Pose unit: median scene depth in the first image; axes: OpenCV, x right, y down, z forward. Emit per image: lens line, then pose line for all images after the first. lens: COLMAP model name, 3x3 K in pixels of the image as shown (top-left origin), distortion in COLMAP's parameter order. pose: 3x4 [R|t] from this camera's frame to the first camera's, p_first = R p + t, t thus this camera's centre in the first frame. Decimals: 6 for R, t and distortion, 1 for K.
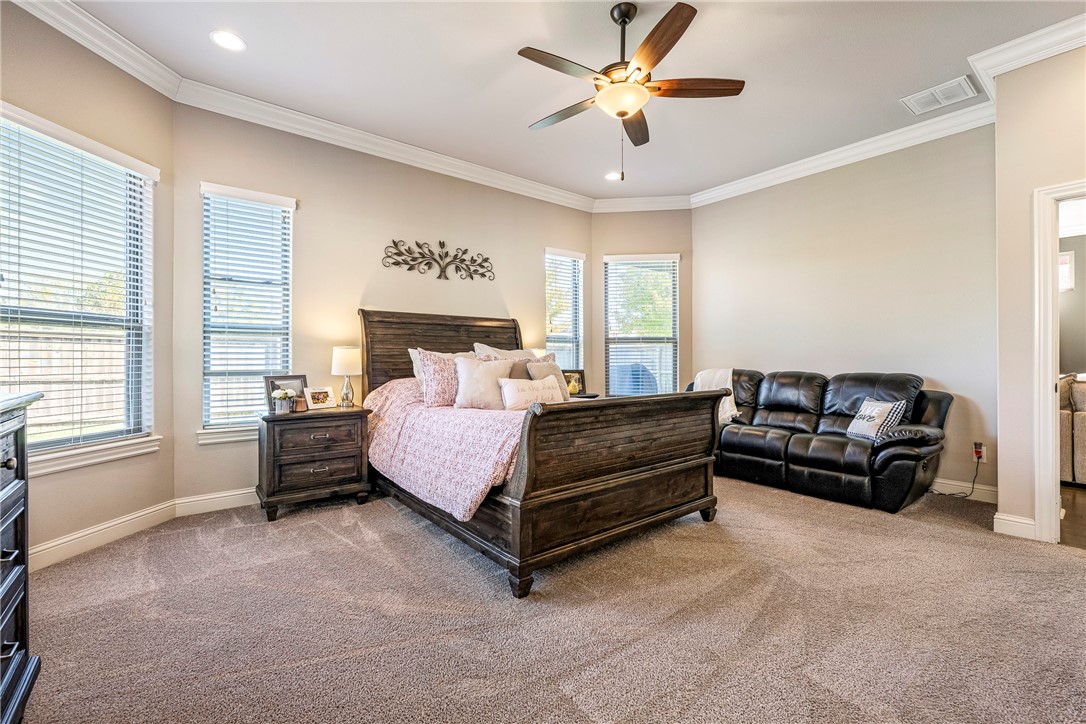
lens RADIAL K [[475.1, 0, 542.2], [0, 475.1, 358.1], [0, 0, 1]] dist [0.000715, -0.000253]
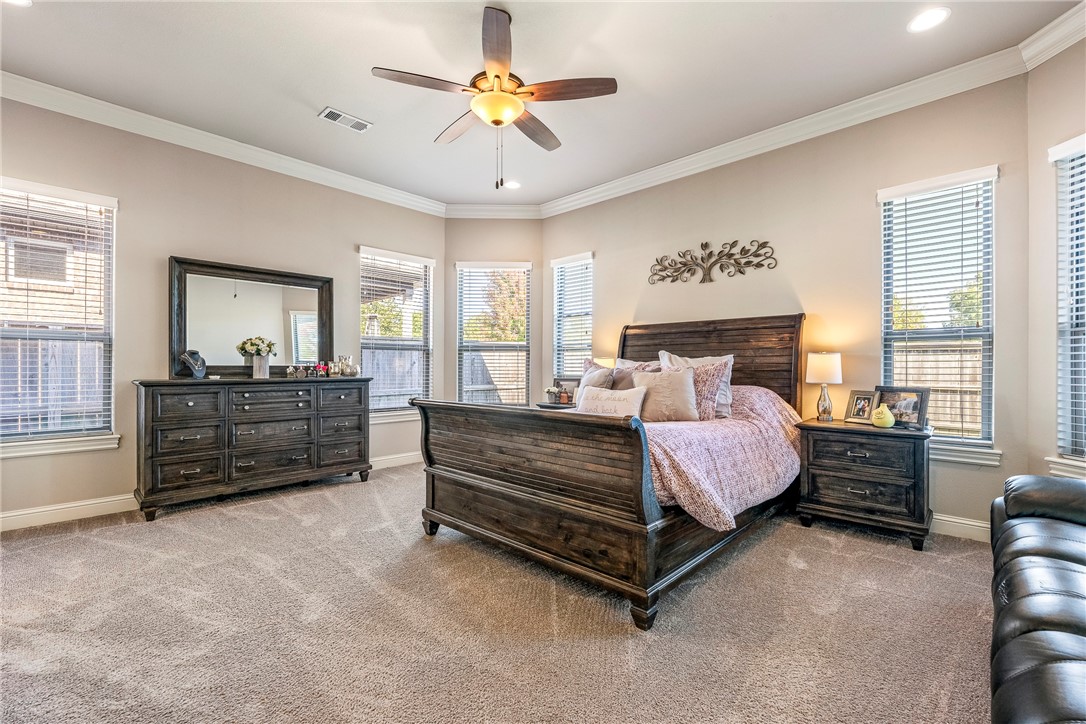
lens RADIAL K [[475.1, 0, 538.0], [0, 475.1, 366.5], [0, 0, 1]] dist [0.000715, -0.000253]
pose [[0.112446, 0.000845, -0.993657, 0.685141], [0.000062, 1.000000, 0.000858, -0.001255], [0.993658, -0.000158, 0.112446, 0.564080]]
